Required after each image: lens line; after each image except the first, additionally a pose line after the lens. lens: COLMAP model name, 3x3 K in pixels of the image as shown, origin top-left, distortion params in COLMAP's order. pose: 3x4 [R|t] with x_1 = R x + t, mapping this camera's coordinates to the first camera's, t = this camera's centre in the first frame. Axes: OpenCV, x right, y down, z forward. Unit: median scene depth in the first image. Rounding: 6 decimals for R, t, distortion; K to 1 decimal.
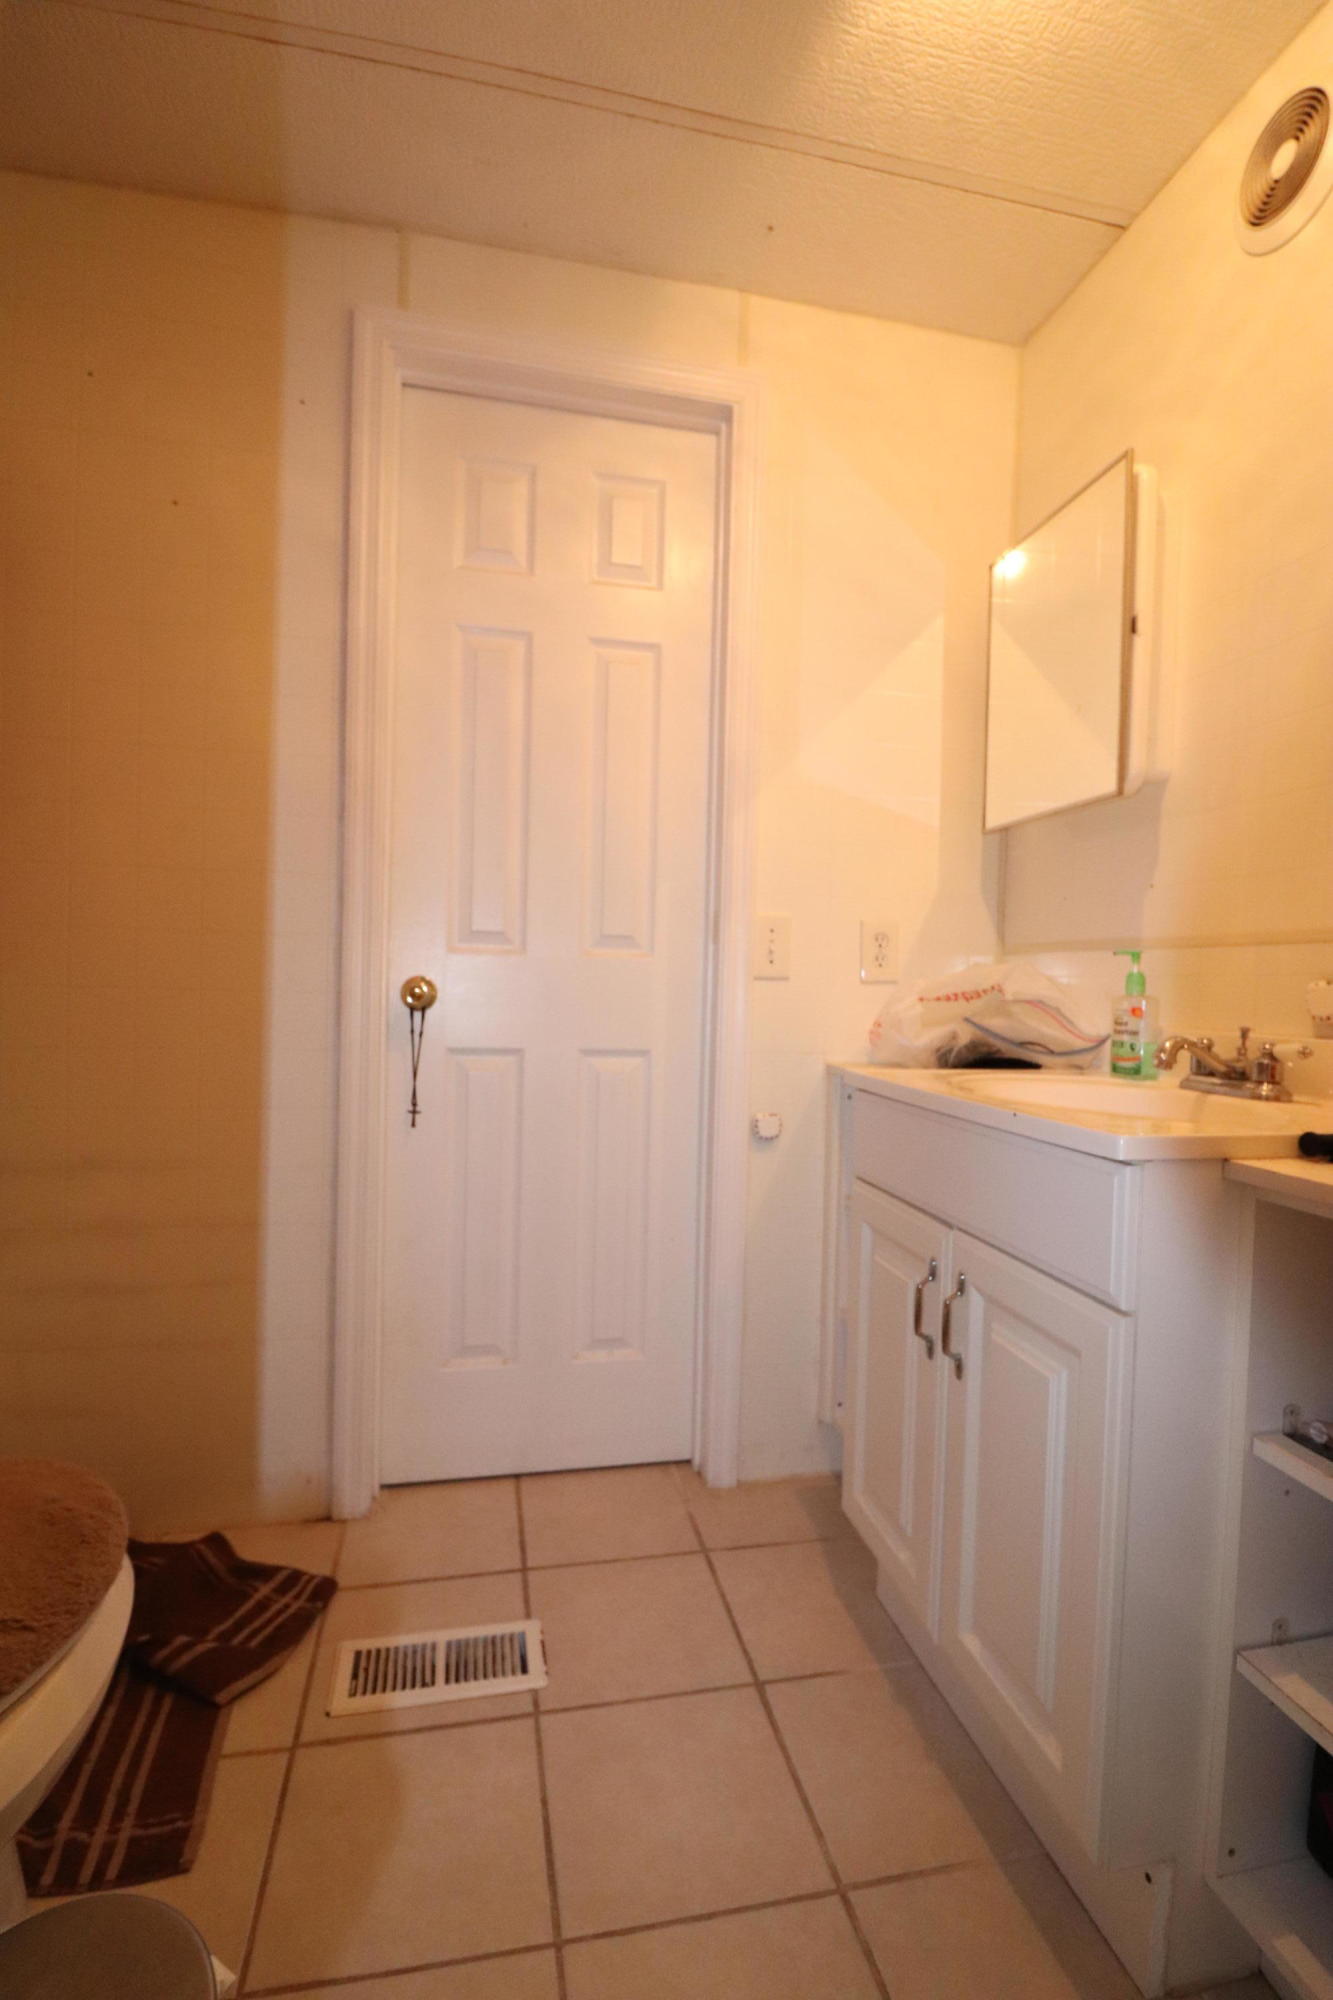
lens RADIAL K [[907.1, 0, 661.8], [0, 907.1, 1003.0], [0, 0, 1]] dist [0.001653, -0.020635]
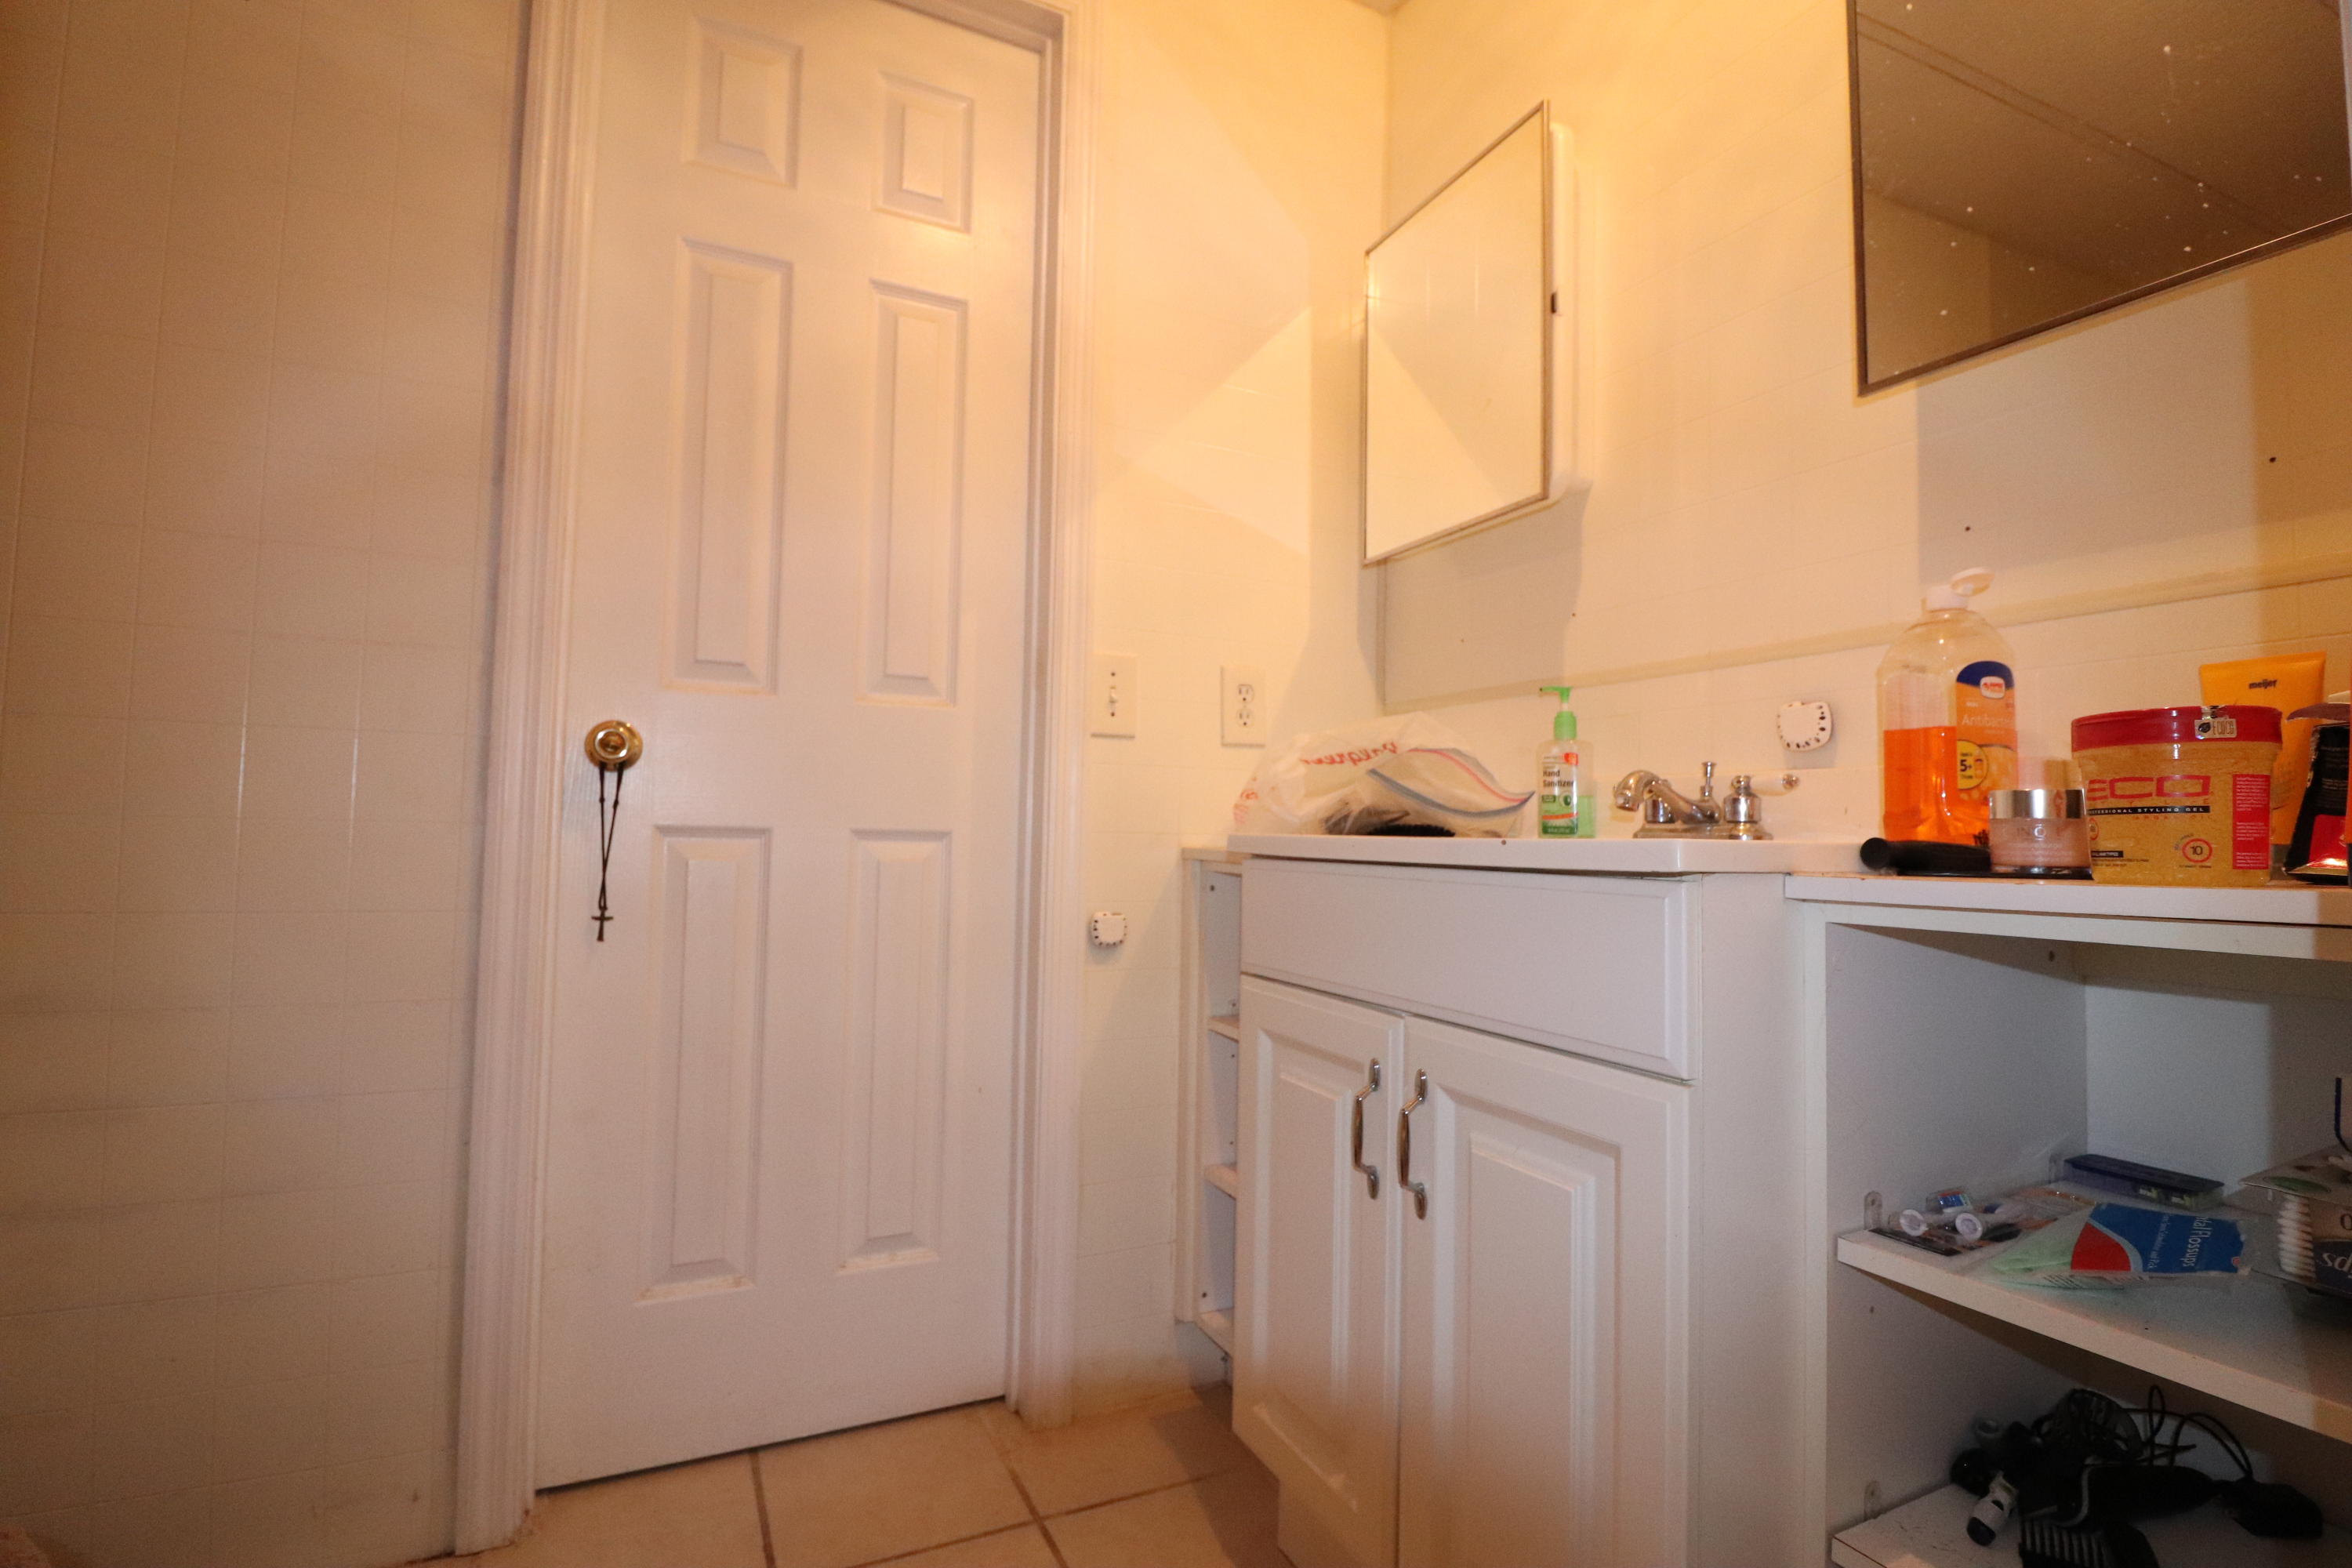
lens RADIAL K [[1066.8, 0, 1163.4], [0, 1066.8, 783.7], [0, 0, 1]] dist [0.001653, -0.020635]
pose [[0.971417, 0.005822, 0.237310, -0.055606], [0.009158, 0.998036, -0.061970, 0.074525], [-0.237205, 0.062372, 0.969455, 0.121072]]
